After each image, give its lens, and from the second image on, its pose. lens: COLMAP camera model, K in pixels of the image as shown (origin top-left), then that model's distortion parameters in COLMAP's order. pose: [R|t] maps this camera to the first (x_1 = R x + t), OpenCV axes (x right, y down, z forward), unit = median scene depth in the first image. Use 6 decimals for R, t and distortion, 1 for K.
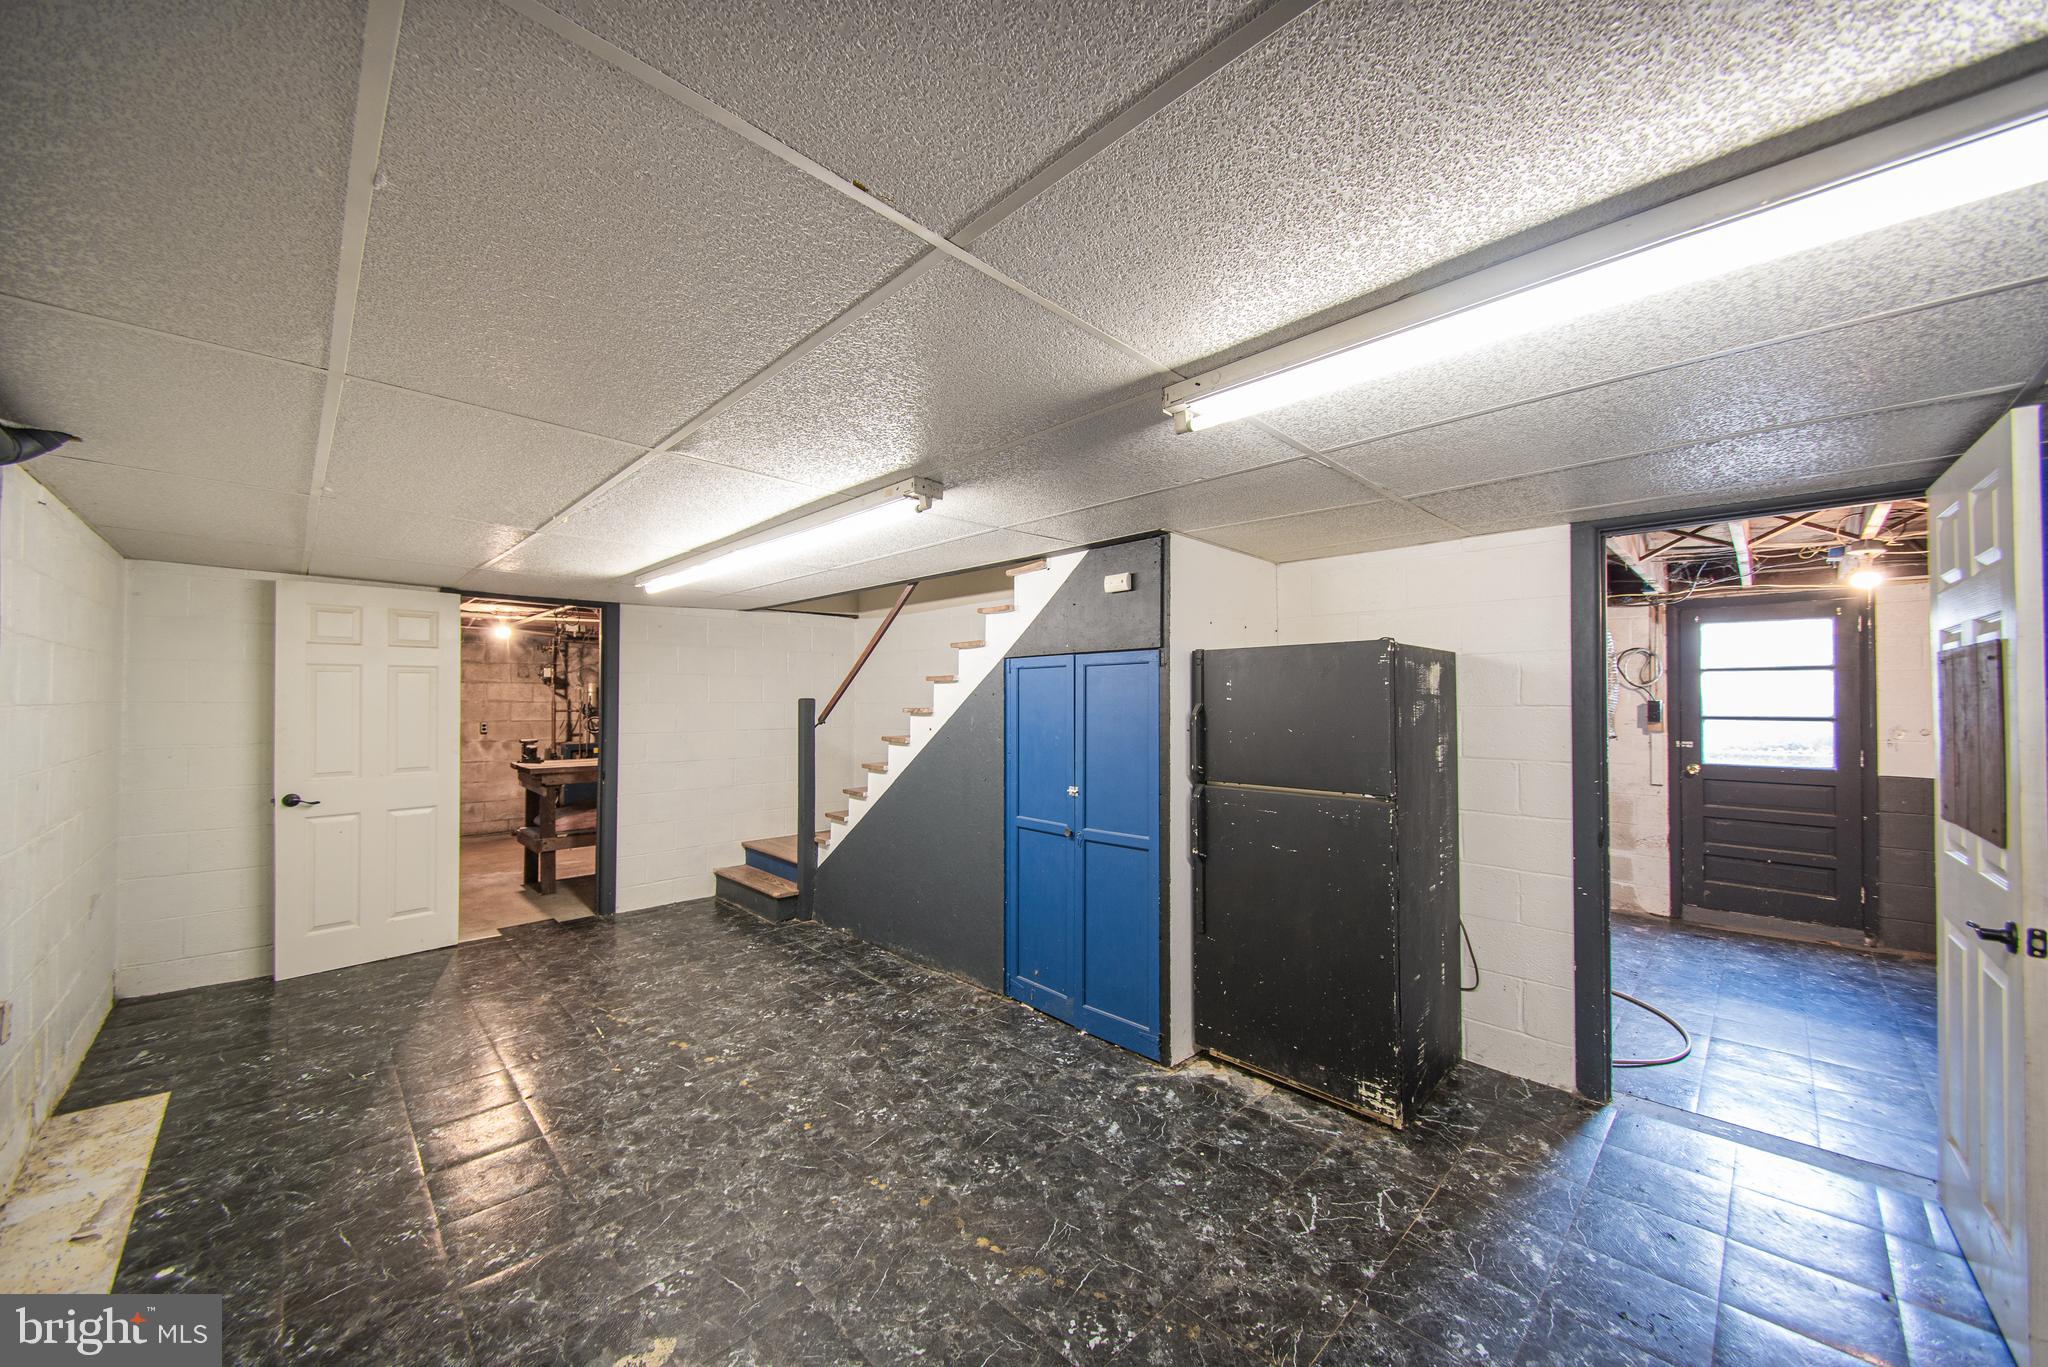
lens RADIAL K [[735.0, 0, 1035.9], [0, 735.0, 692.5], [0, 0, 1]] dist [0.011058, -0.004650]
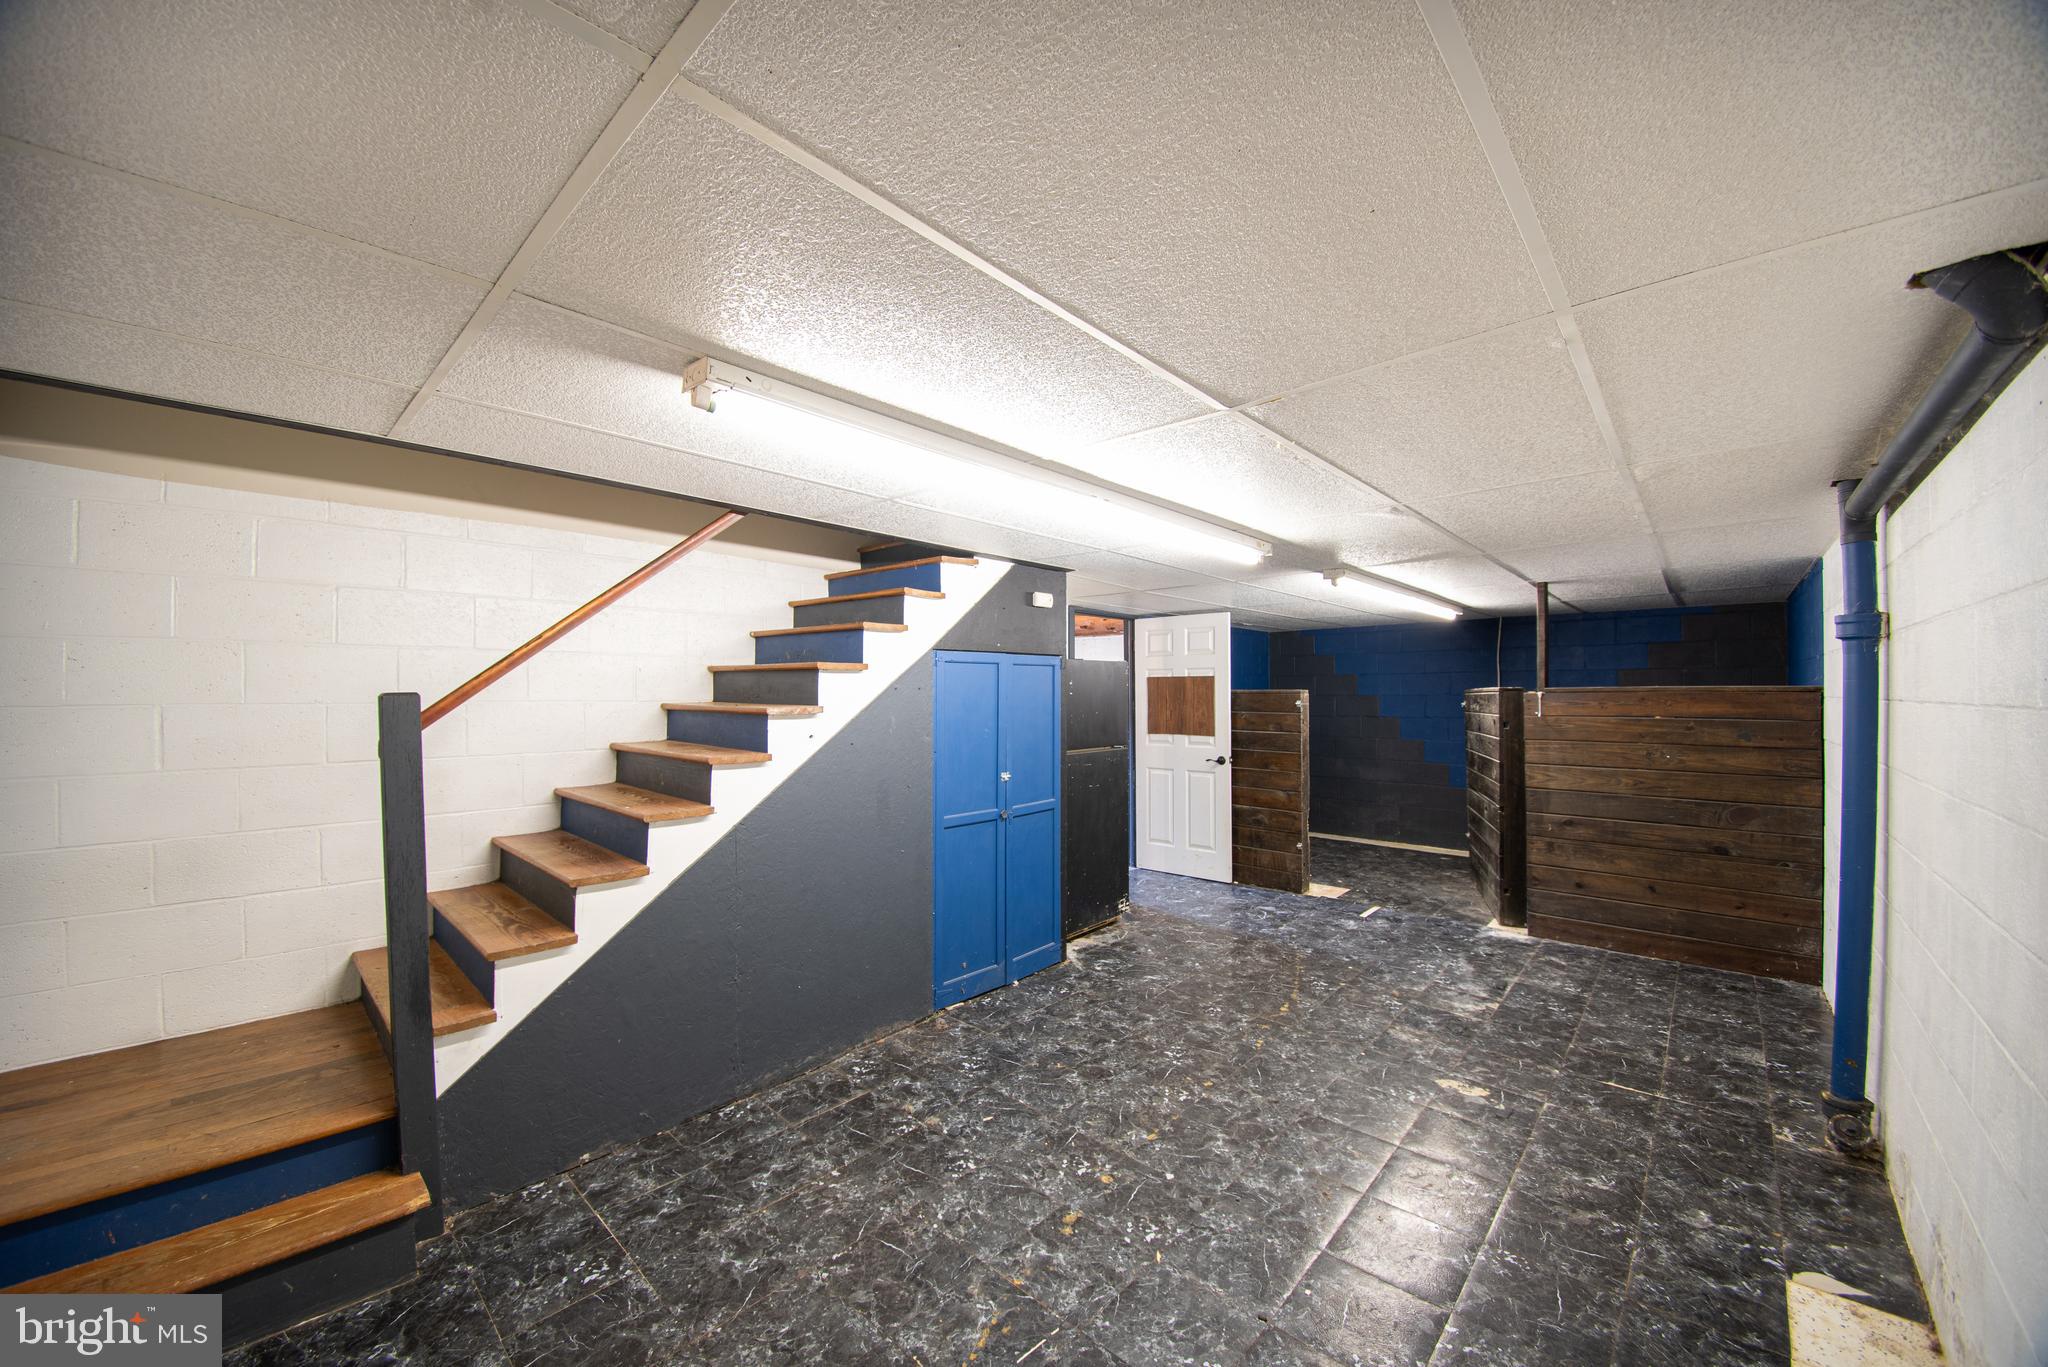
lens RADIAL K [[735.0, 0, 1042.1], [0, 735.0, 684.9], [0, 0, 1]] dist [0.011058, -0.004650]
pose [[-0.032142, -0.002443, 0.999480, -1.208951], [-0.011095, 0.999936, 0.002087, -0.006843], [-0.999422, -0.011023, -0.032167, 1.111973]]
